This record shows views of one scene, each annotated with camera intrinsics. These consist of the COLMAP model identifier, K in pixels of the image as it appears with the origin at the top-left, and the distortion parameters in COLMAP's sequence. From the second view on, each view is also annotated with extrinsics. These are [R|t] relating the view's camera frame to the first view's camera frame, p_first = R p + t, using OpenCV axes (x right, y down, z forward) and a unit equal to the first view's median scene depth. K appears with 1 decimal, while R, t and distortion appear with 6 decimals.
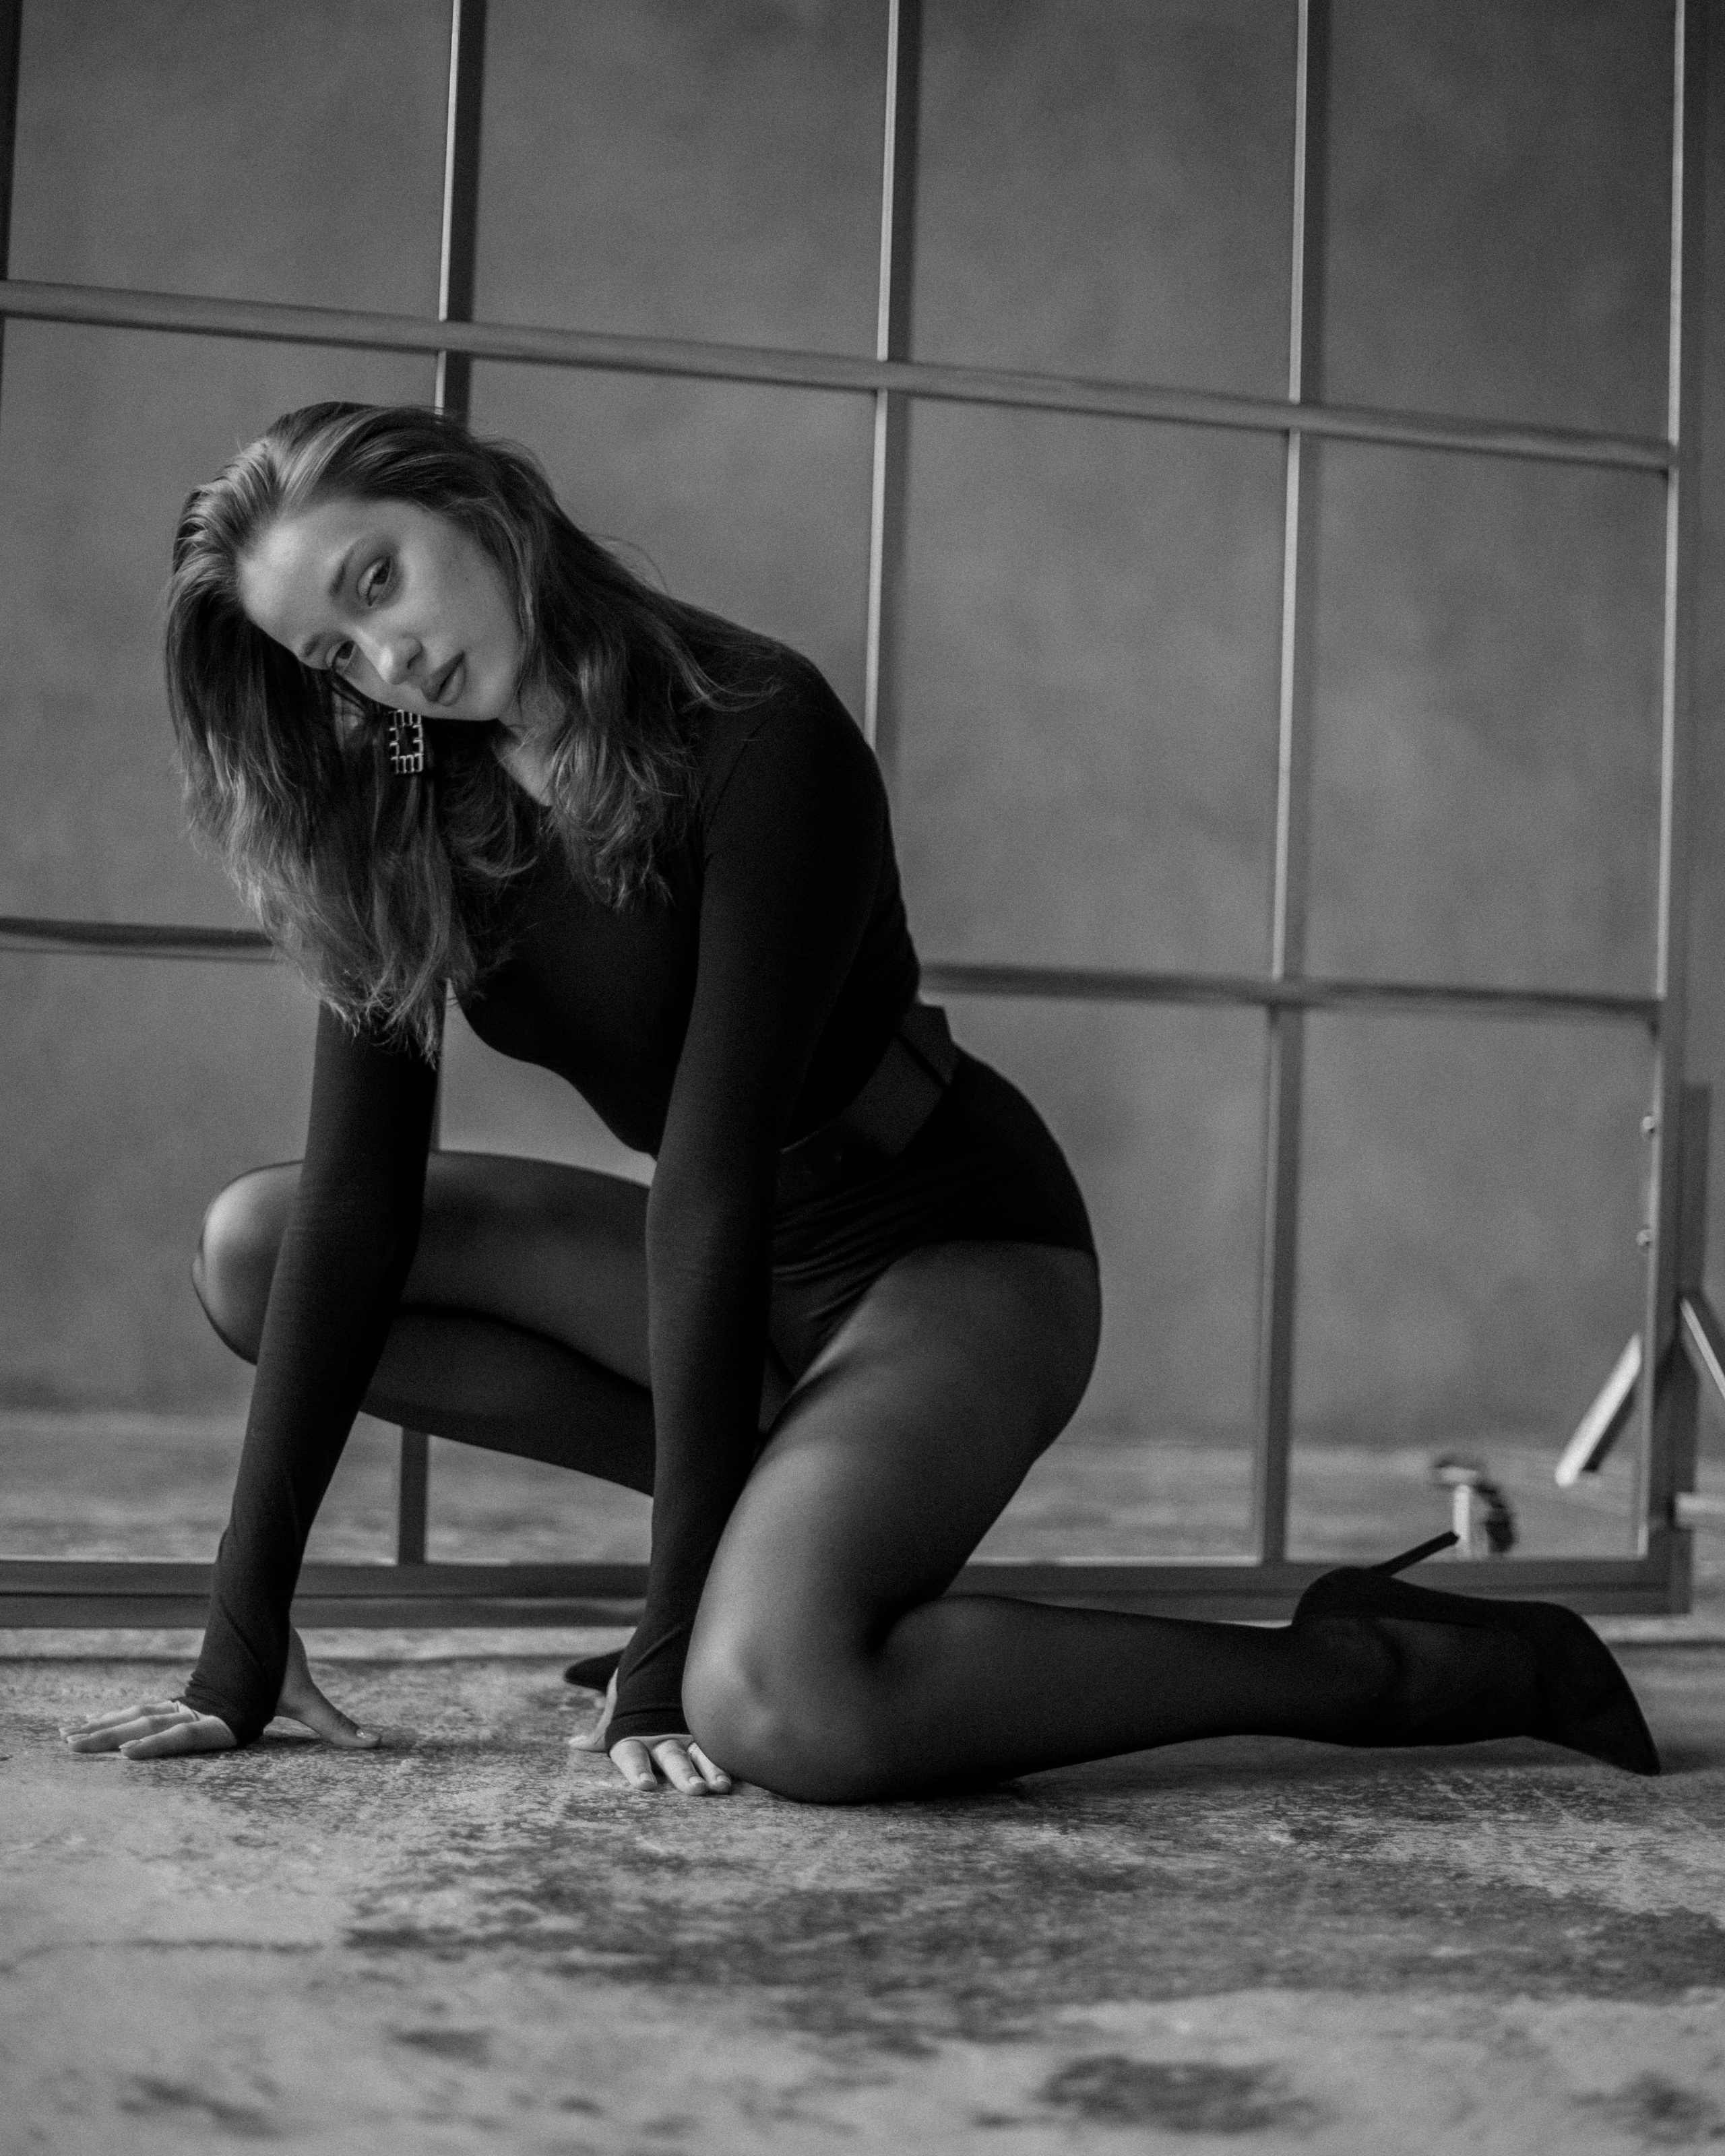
lens RADIAL K [[3844.2, 0, 862.5], [0, 3844.2, 1078.0], [0, 0, 1]] dist [-0.159160, 0.074789]
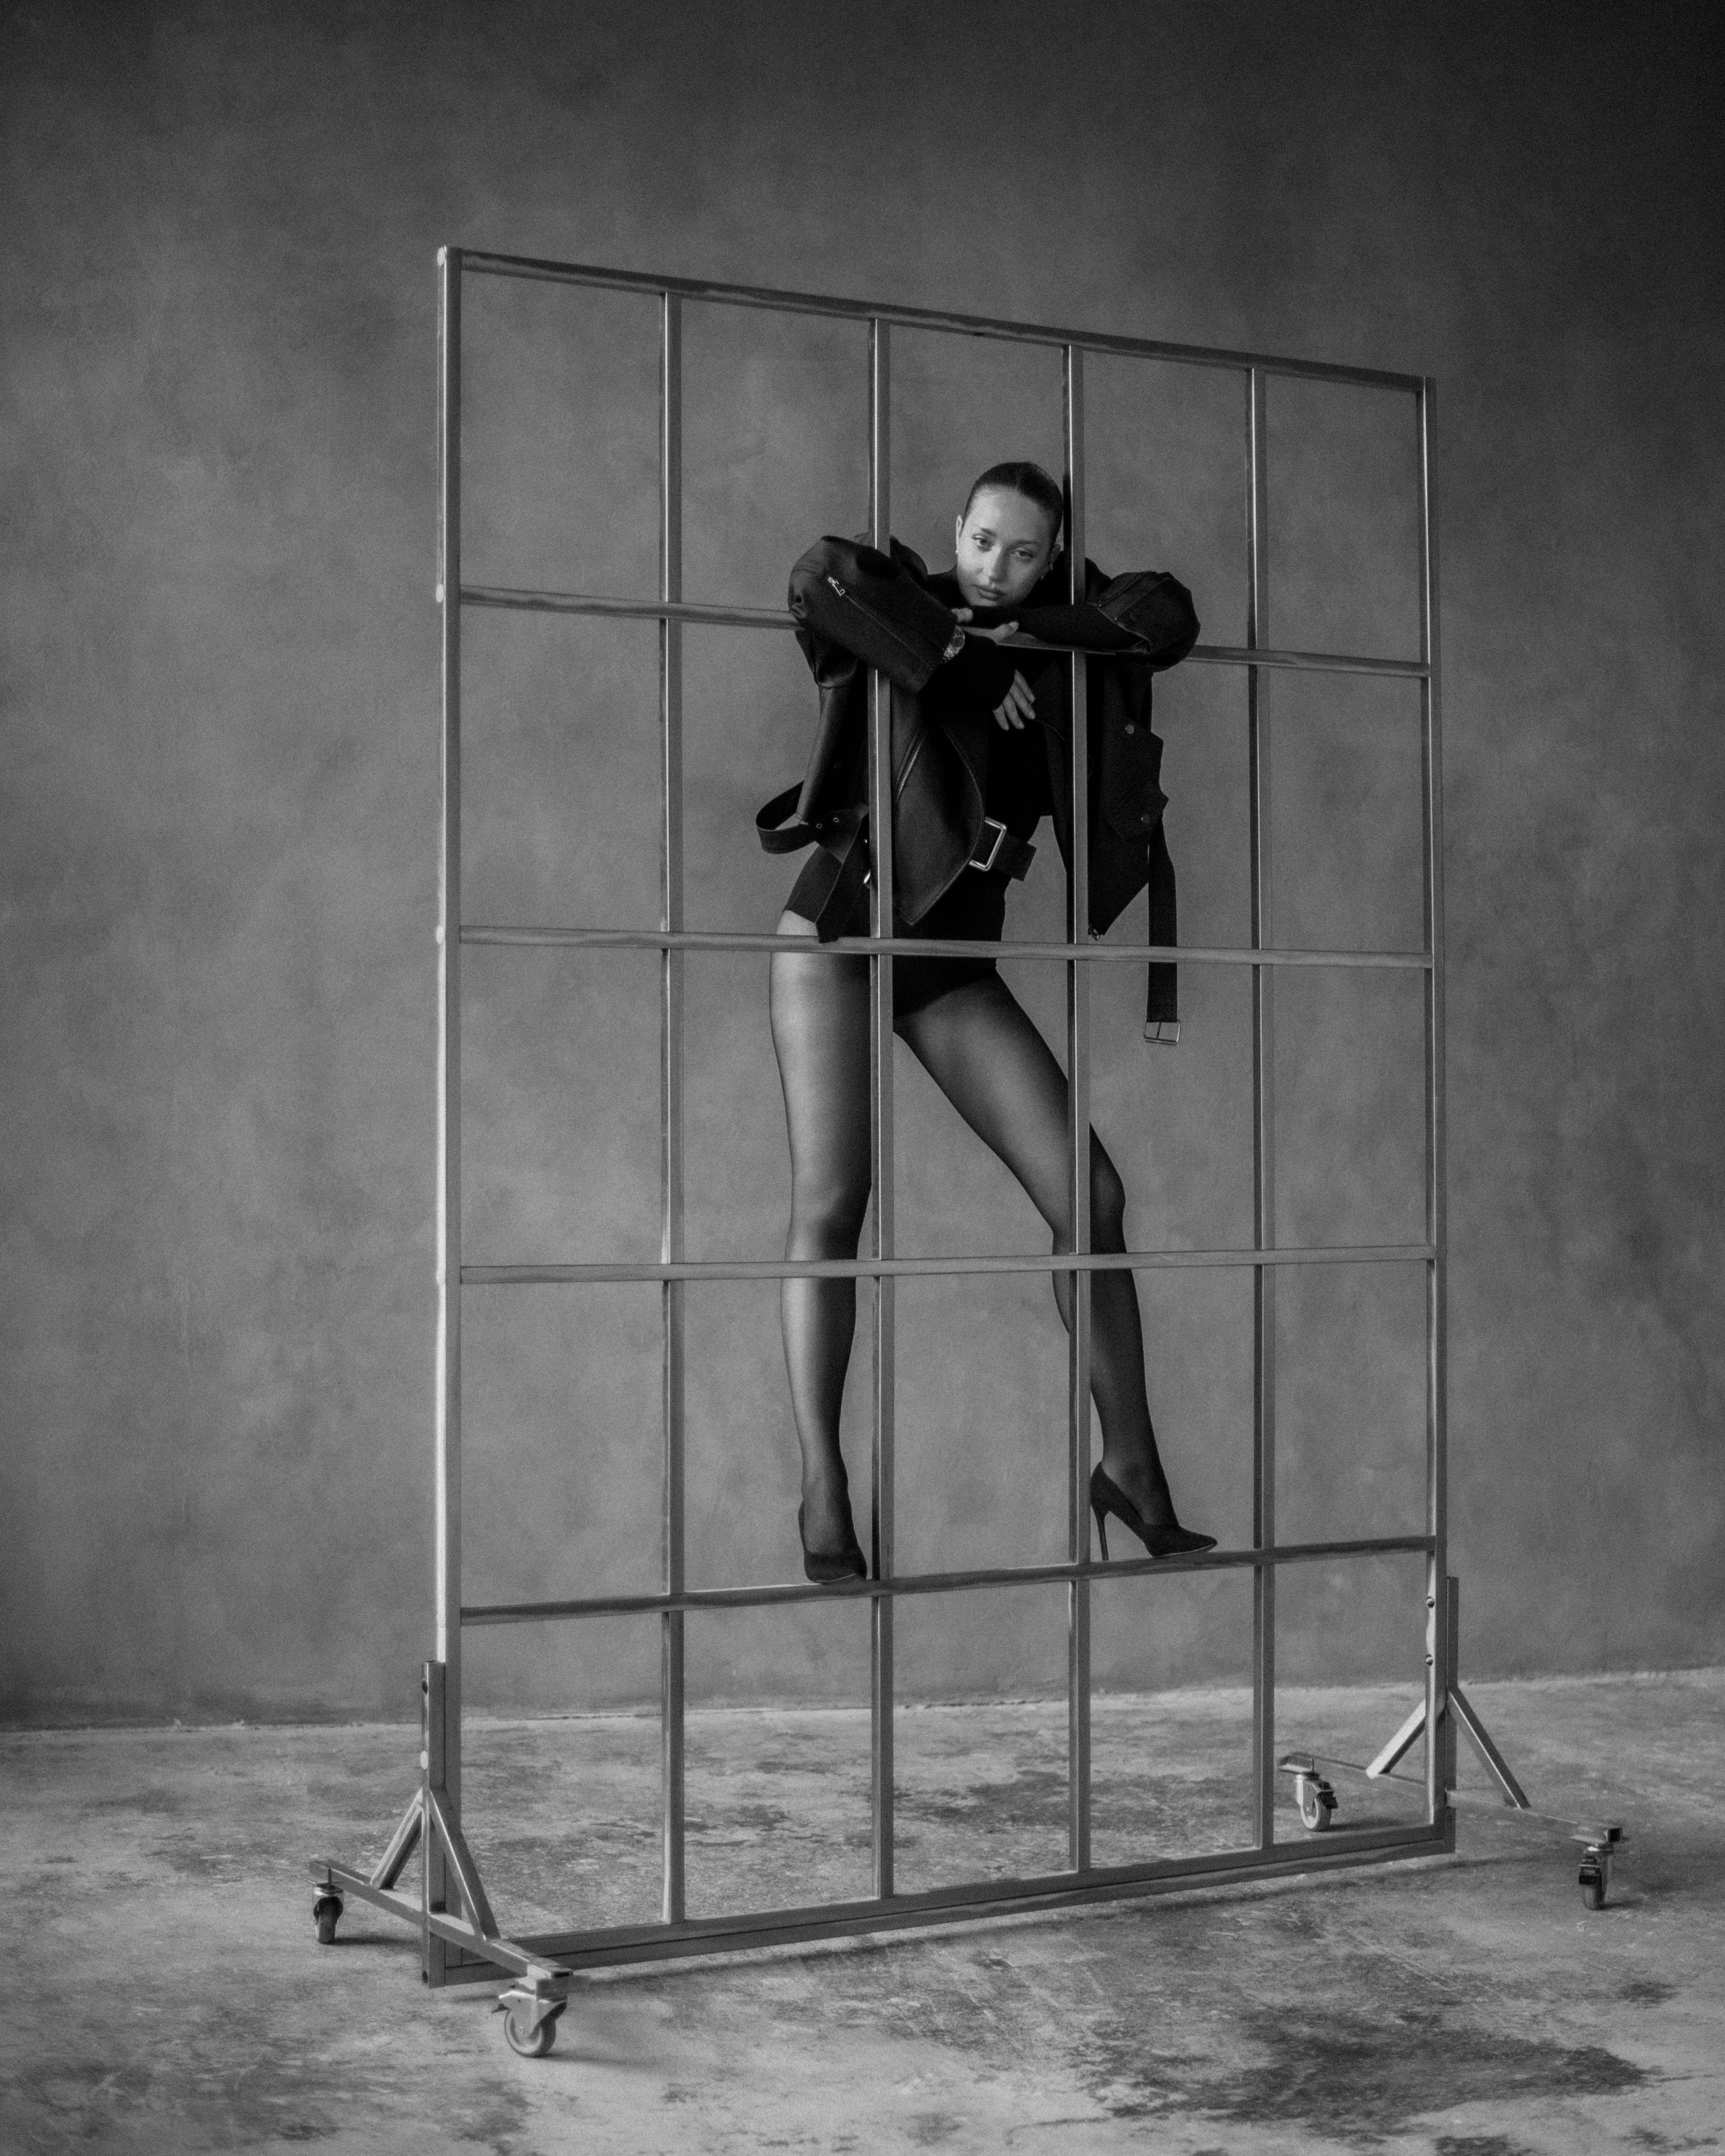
lens RADIAL K [[3844.2, 0, 862.5], [0, 3844.2, 1078.0], [0, 0, 1]] dist [-0.159160, 0.074789]
pose [[0.970013, -0.023152, 0.241950, -0.765773], [0.015328, 0.999299, 0.034169, -0.463635], [-0.242571, -0.029435, 0.969687, -1.131740]]
